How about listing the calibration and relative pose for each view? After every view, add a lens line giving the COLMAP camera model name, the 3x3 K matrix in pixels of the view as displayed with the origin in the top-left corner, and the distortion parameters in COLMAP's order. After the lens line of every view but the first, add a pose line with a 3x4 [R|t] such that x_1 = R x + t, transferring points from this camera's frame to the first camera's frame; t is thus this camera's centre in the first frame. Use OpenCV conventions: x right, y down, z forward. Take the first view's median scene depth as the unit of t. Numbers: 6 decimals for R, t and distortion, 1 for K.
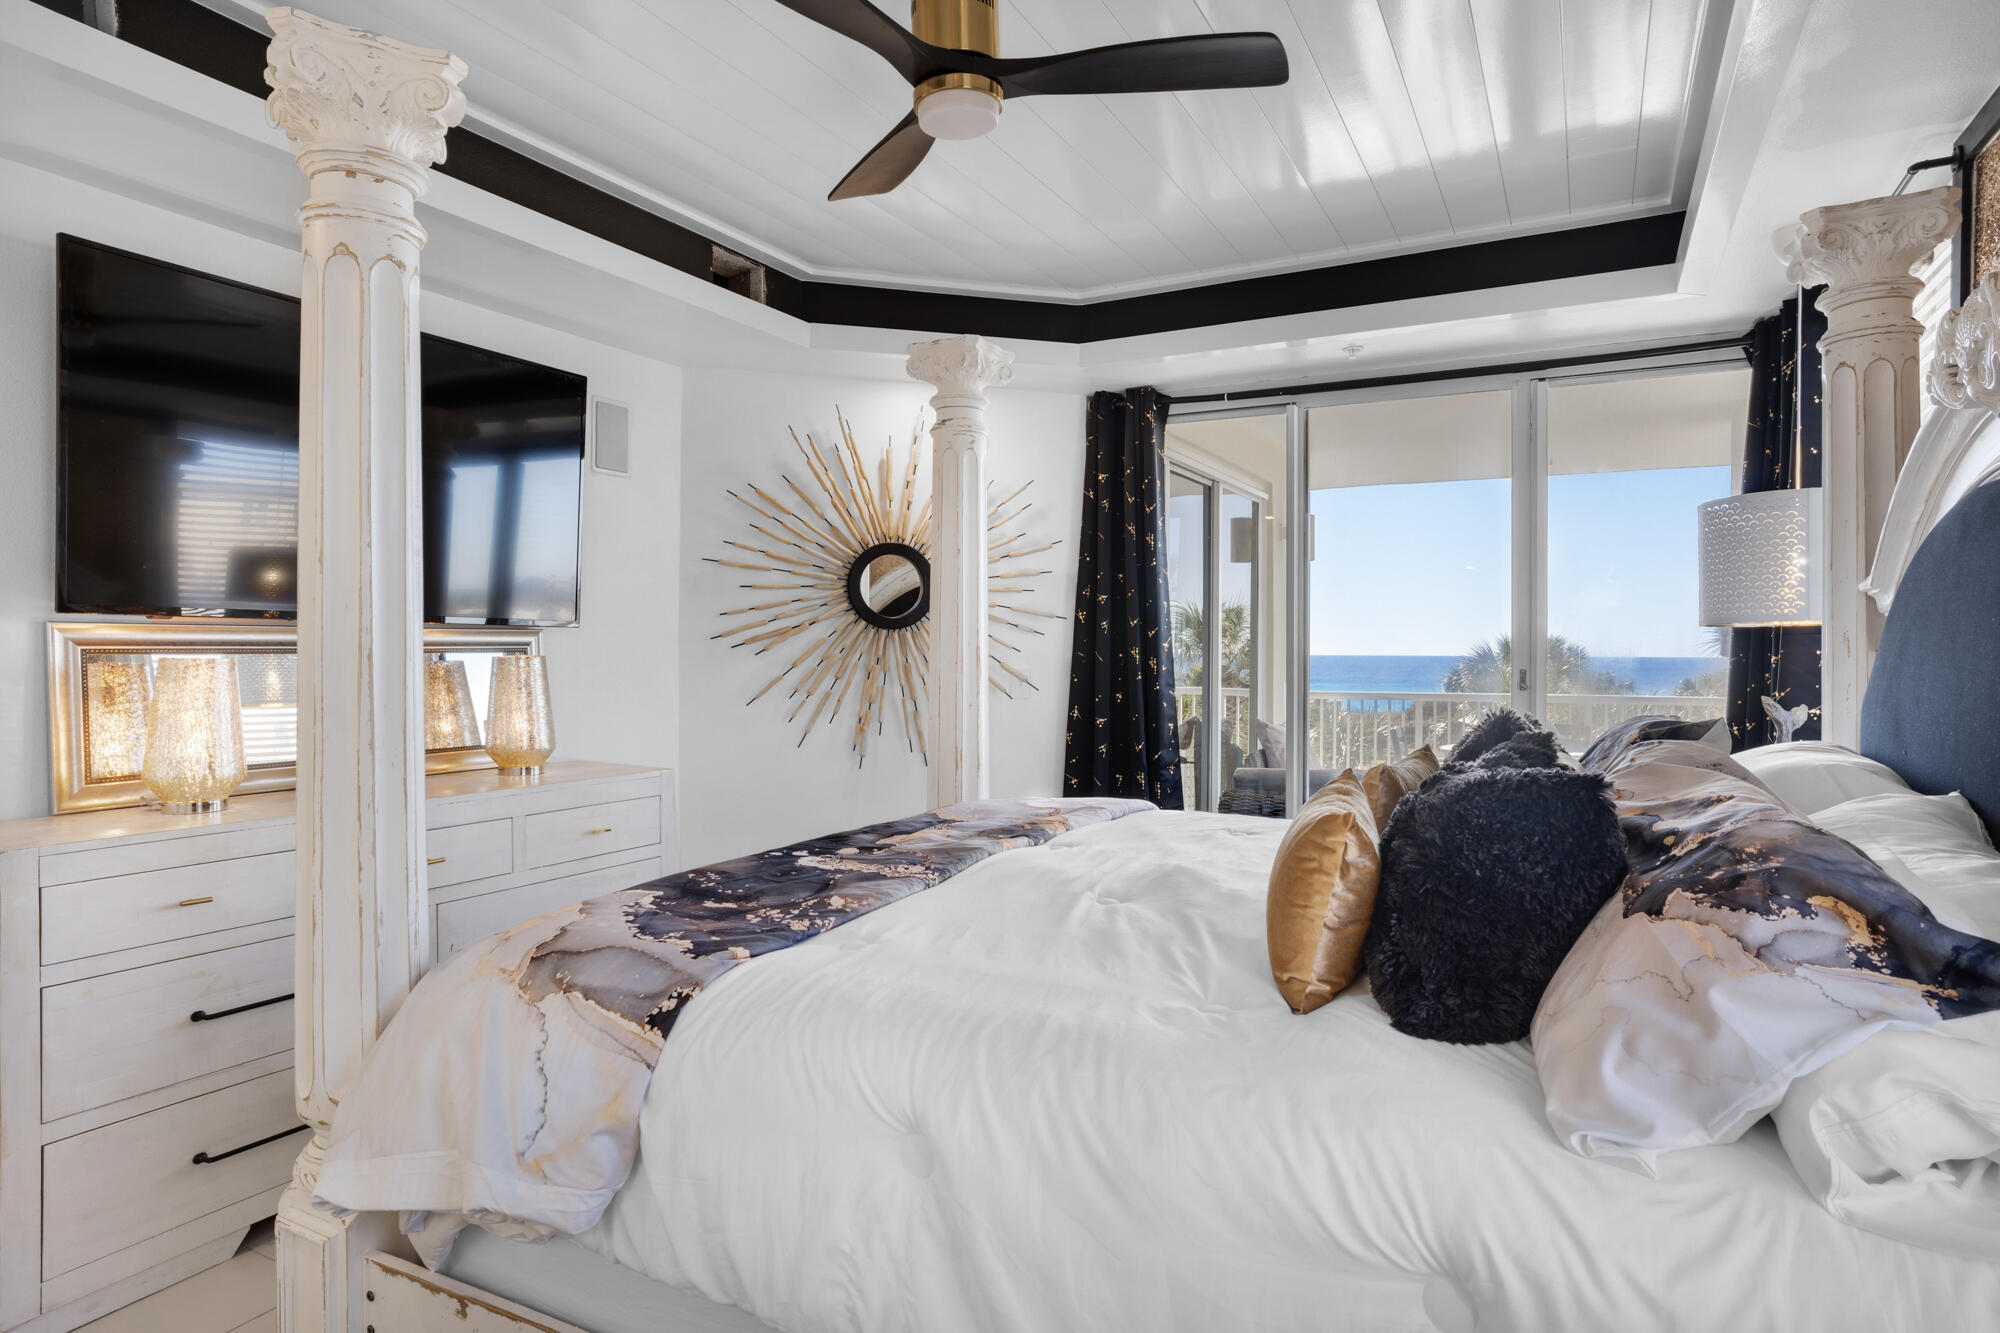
lens RADIAL K [[1122.1, 0, 1000.0], [0, 1122.1, 666.5], [0, 0, 1]] dist [-0.042617, 0.033543]
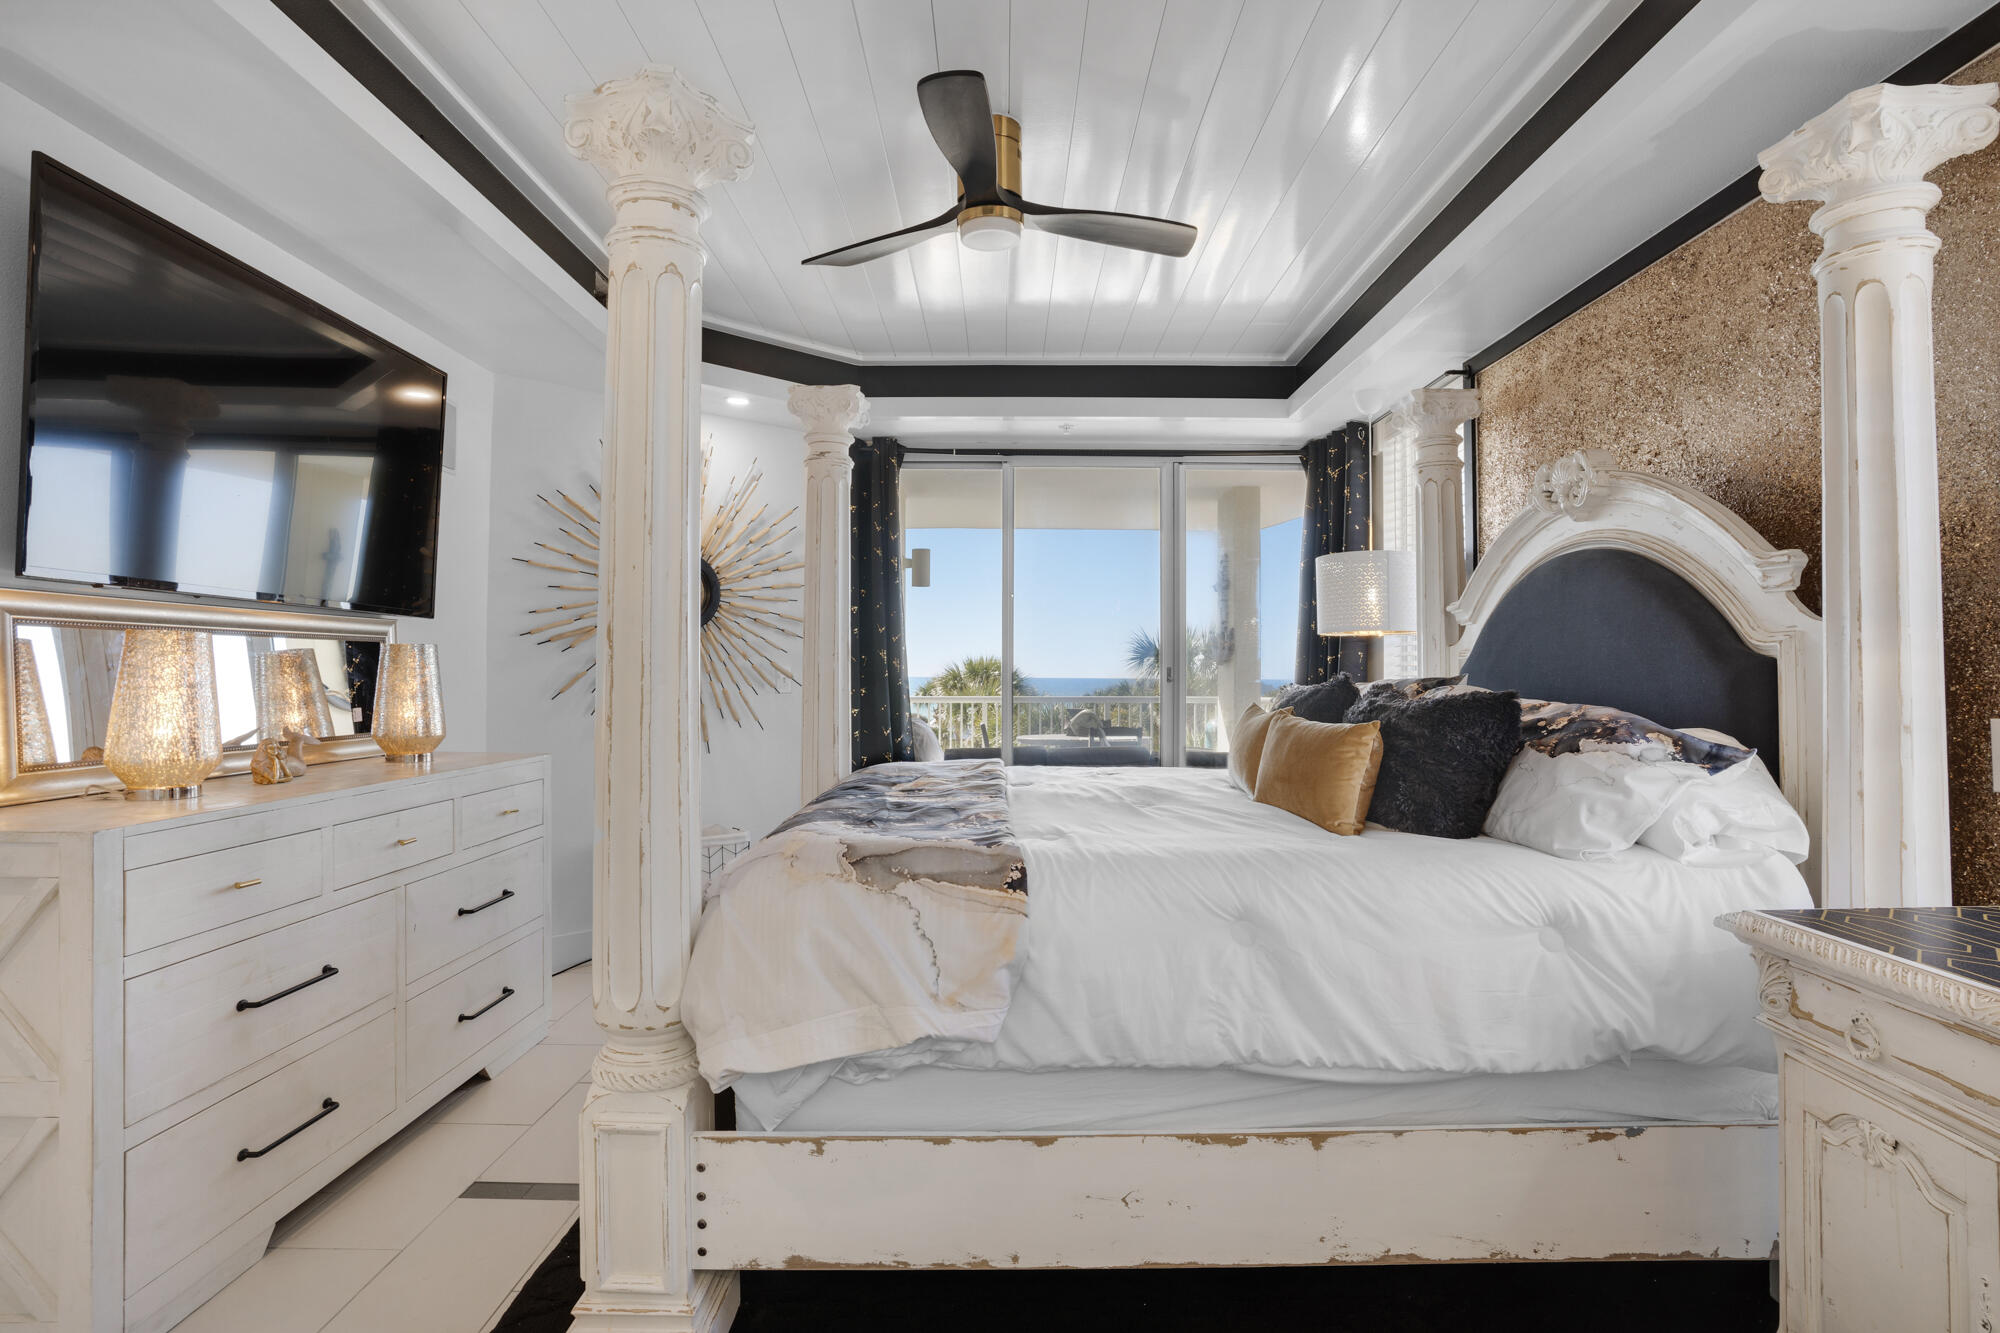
lens RADIAL K [[1024.1, 0, 997.5], [0, 1024.1, 670.0], [0, 0, 1]] dist [-0.072553, 0.037392]
pose [[0.882240, 0.004064, 0.470782, -0.553603], [0.004231, 0.999854, -0.016560, 0.044619], [-0.470780, 0.016602, 0.882094, -0.060789]]
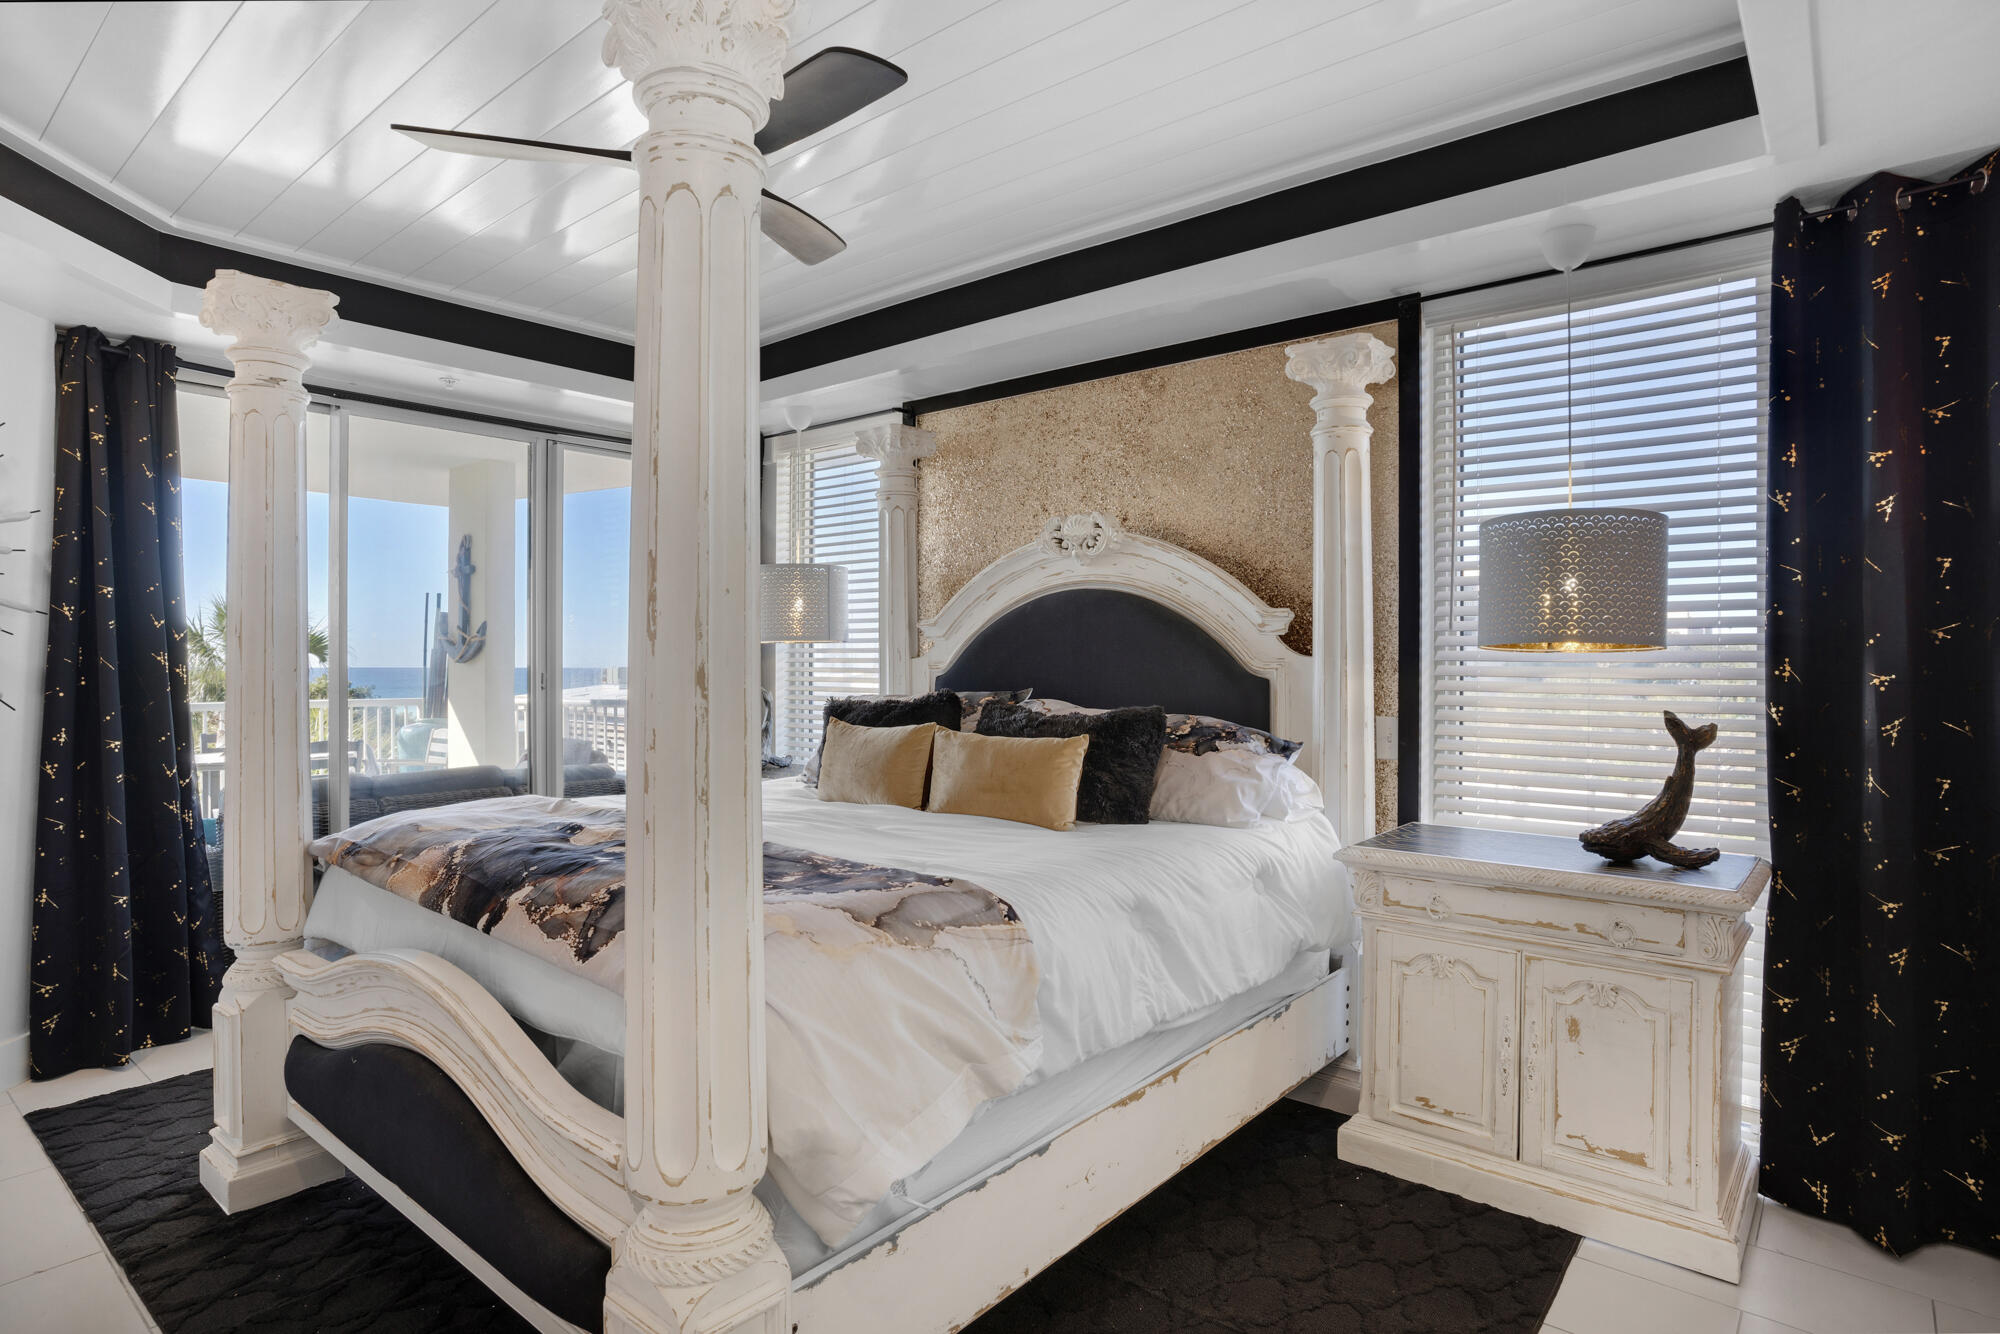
lens RADIAL K [[1079.6, 0, 1012.2], [0, 1079.6, 677.4], [0, 0, 1]] dist [-0.044710, 0.001183]
pose [[0.192406, -0.014240, 0.981212, -0.992979], [0.012008, 0.999854, 0.012156, -0.001147], [-0.981242, 0.009443, 0.192549, 0.442458]]
